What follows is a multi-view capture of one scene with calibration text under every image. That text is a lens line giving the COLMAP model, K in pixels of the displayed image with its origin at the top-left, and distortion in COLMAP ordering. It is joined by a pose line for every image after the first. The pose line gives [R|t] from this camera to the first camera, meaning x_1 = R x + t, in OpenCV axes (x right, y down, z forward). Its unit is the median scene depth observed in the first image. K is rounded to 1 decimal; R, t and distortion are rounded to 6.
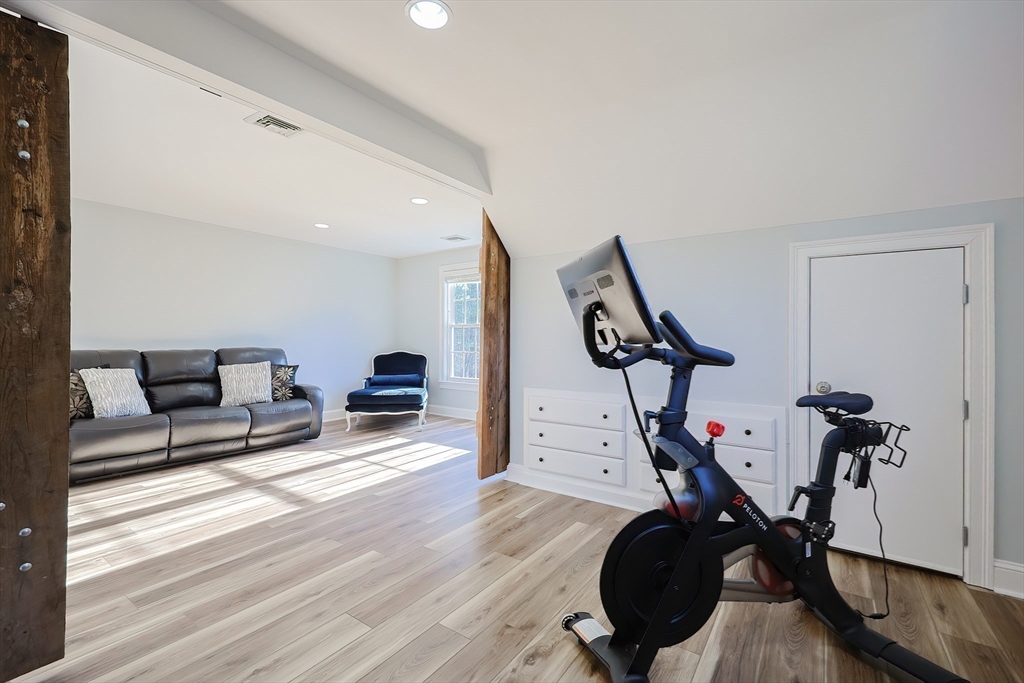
lens RADIAL K [[447.1, 0, 514.3], [0, 447.1, 338.6], [0, 0, 1]] dist [-0.000603, 0.000295]
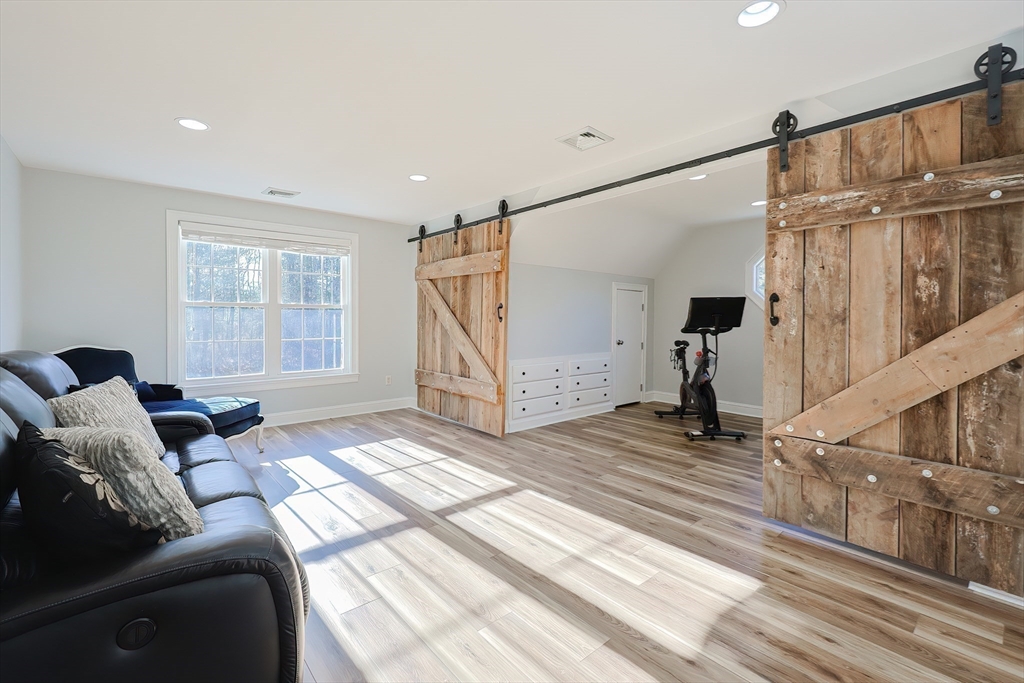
lens RADIAL K [[447.1, 0, 514.3], [0, 447.1, 338.6], [0, 0, 1]] dist [-0.000603, 0.000295]
pose [[0.238191, -0.042925, 0.970269, -1.407876], [-0.005844, 0.998941, 0.045628, -0.018304], [-0.971201, -0.016539, 0.237688, 0.752864]]
